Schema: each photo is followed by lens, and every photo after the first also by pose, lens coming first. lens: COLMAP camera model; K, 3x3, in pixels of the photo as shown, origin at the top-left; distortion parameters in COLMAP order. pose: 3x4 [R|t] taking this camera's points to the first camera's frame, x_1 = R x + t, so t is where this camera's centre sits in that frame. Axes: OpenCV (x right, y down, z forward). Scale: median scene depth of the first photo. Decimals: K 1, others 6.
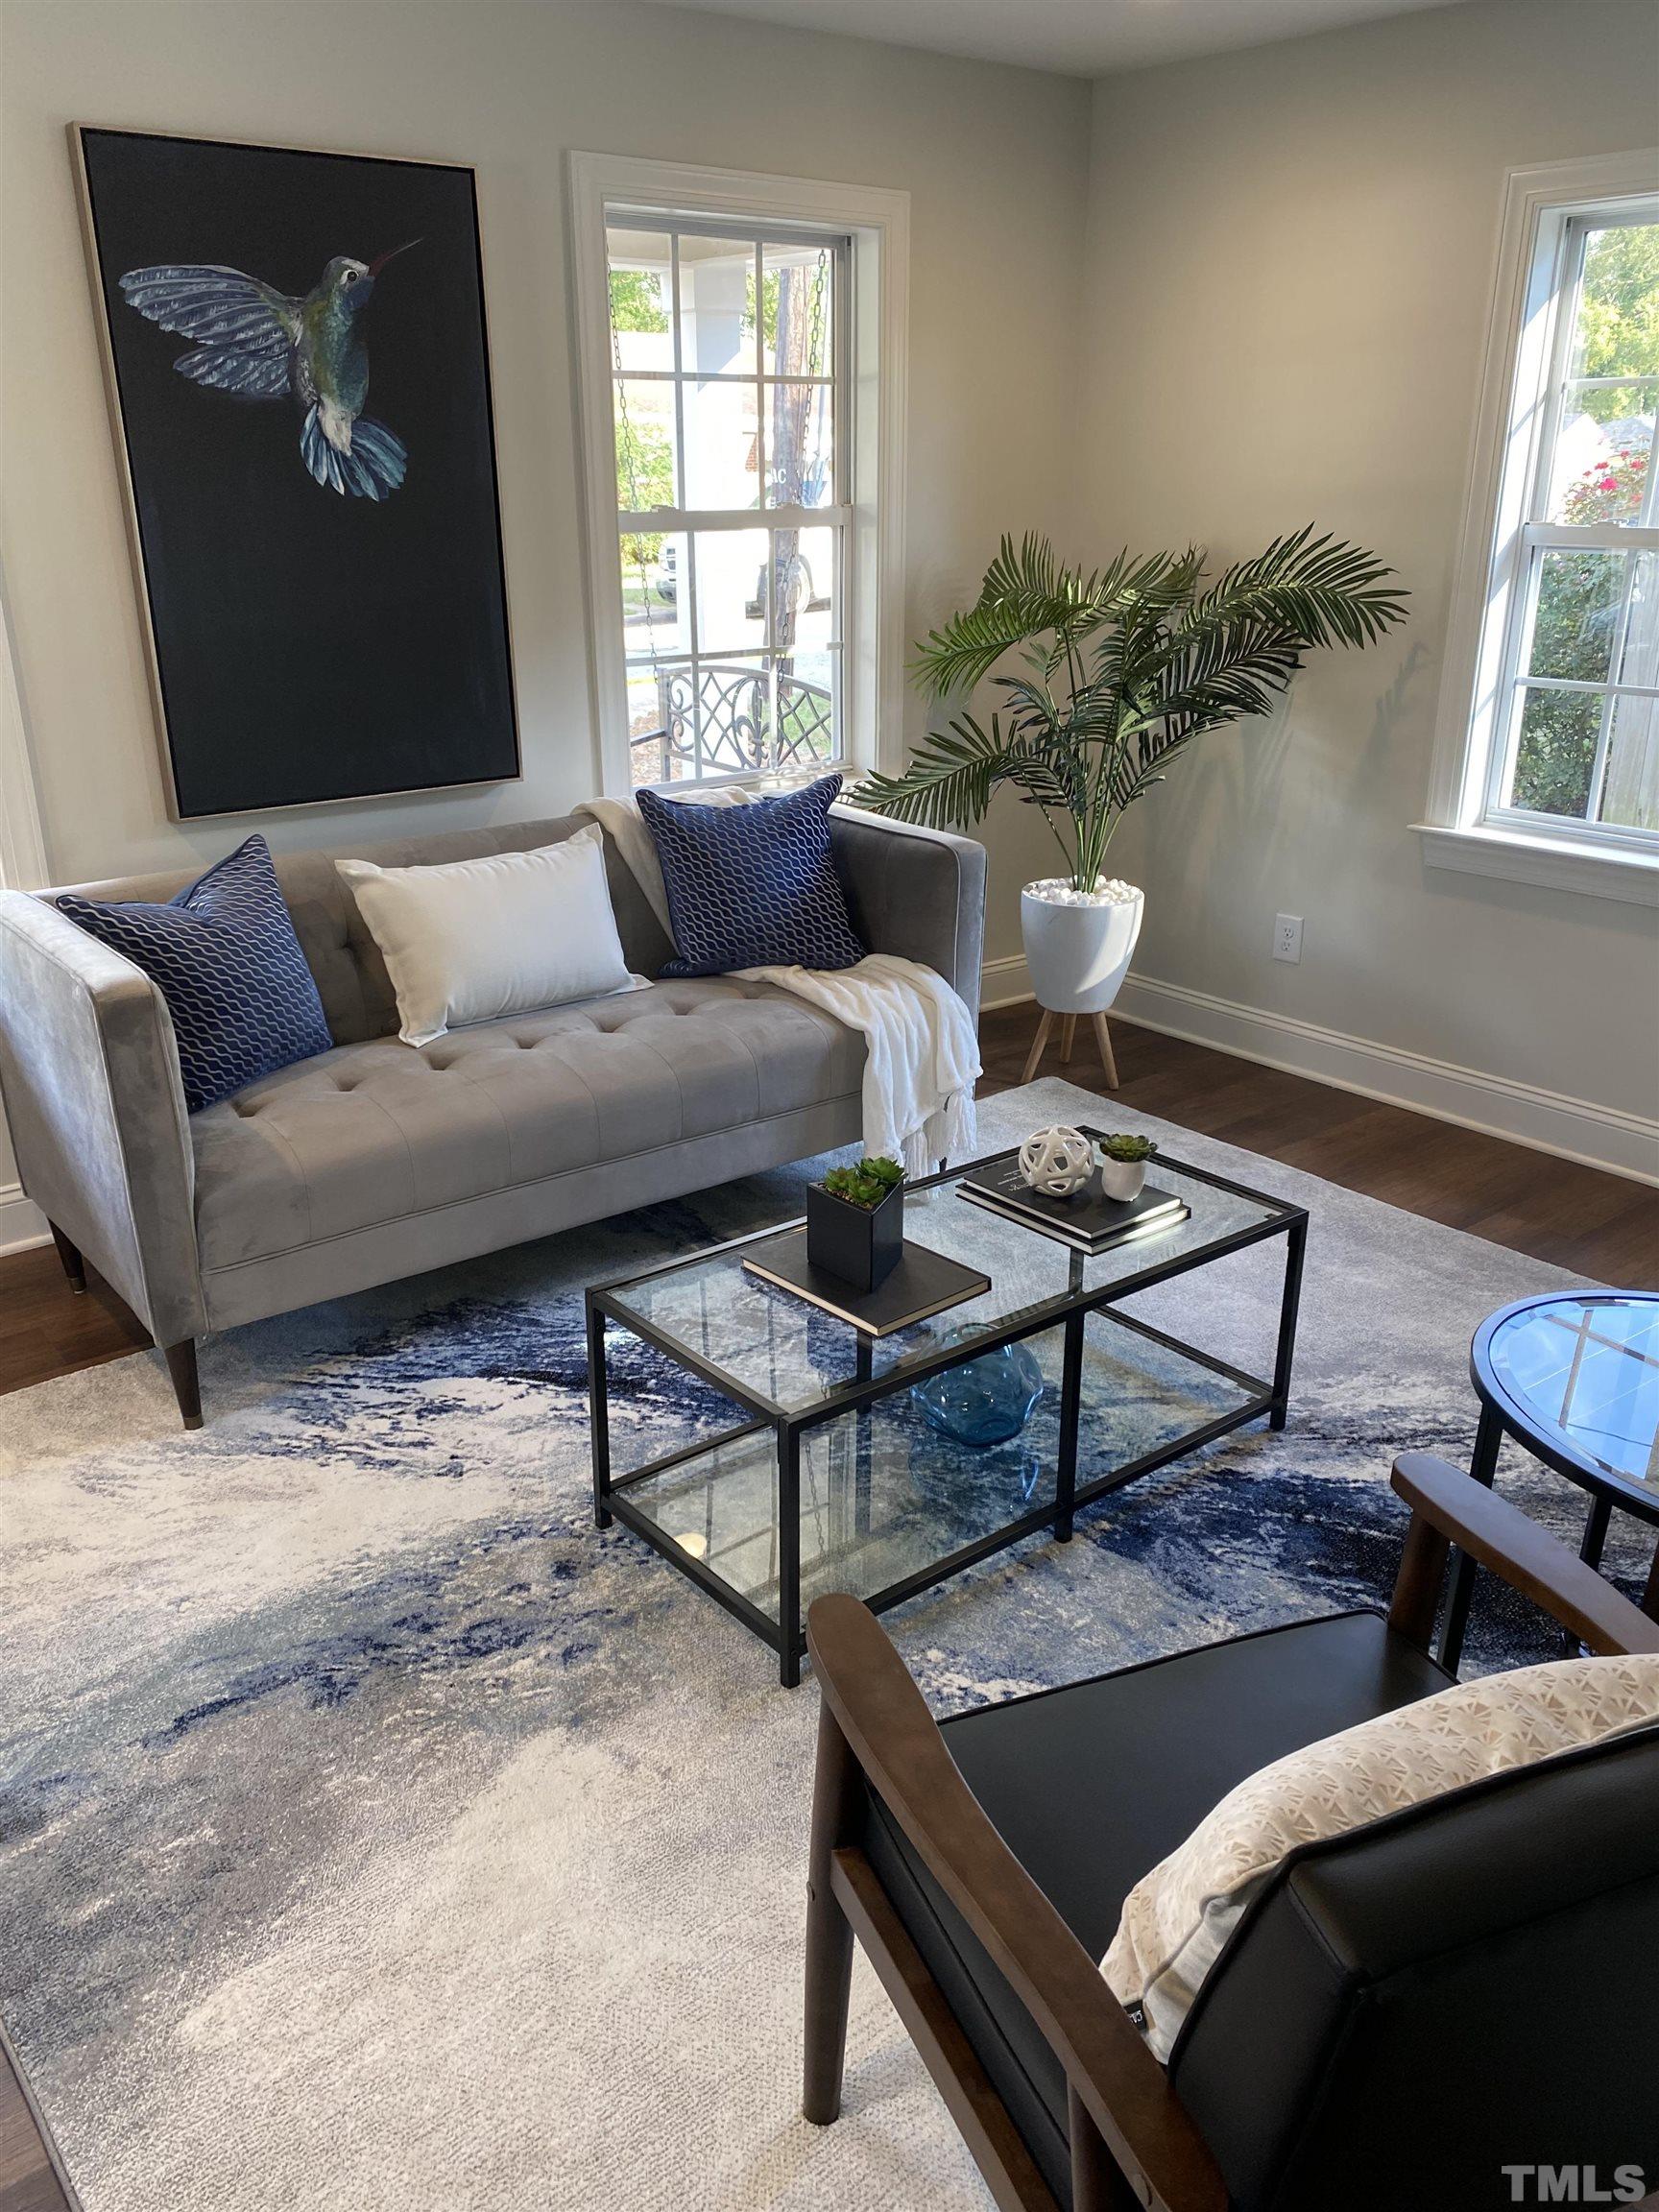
lens RADIAL K [[1717.3, 0, 851.6], [0, 1717.3, 1101.3], [0, 0, 1]] dist [0.062922, -0.042895]
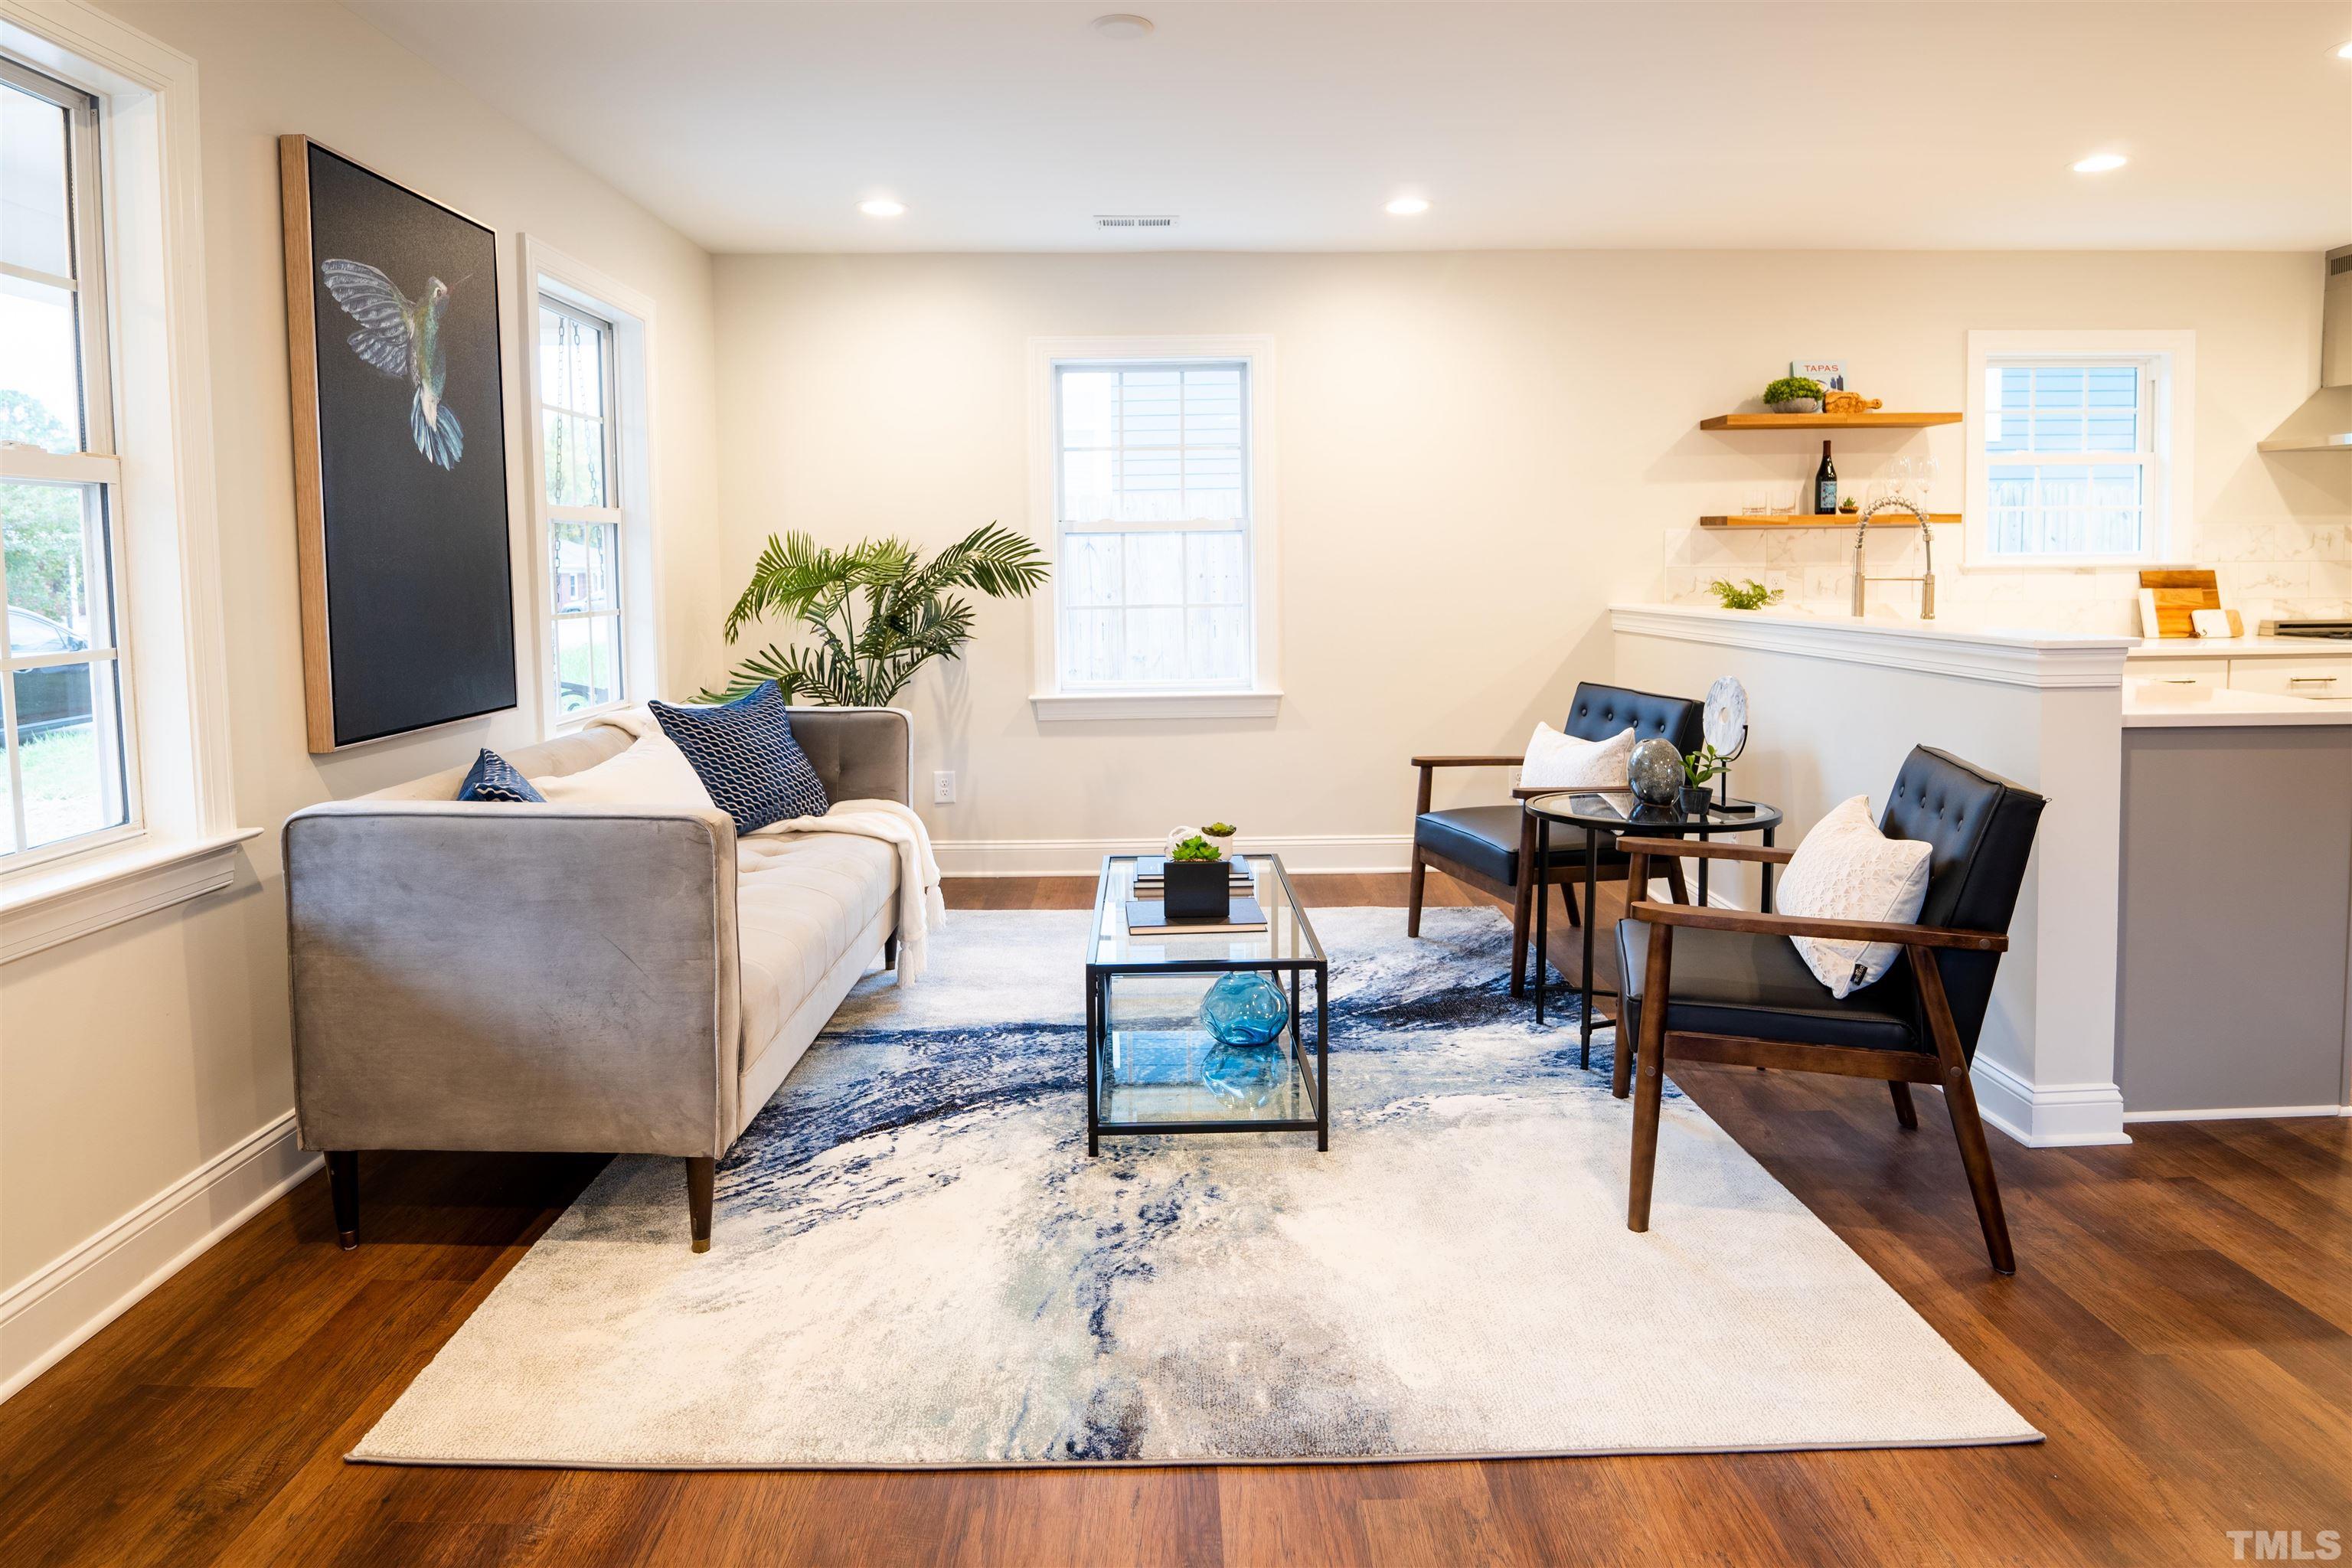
lens RADIAL K [[1290.7, 0, 1215.9], [0, 1290.7, 661.4], [0, 0, 1]] dist [-0.022182, -0.000499]
pose [[0.602943, -0.053007, 0.796021, -0.692765], [0.268991, 0.952870, -0.140294, 0.033133], [-0.751068, 0.298712, 0.588785, 0.166452]]
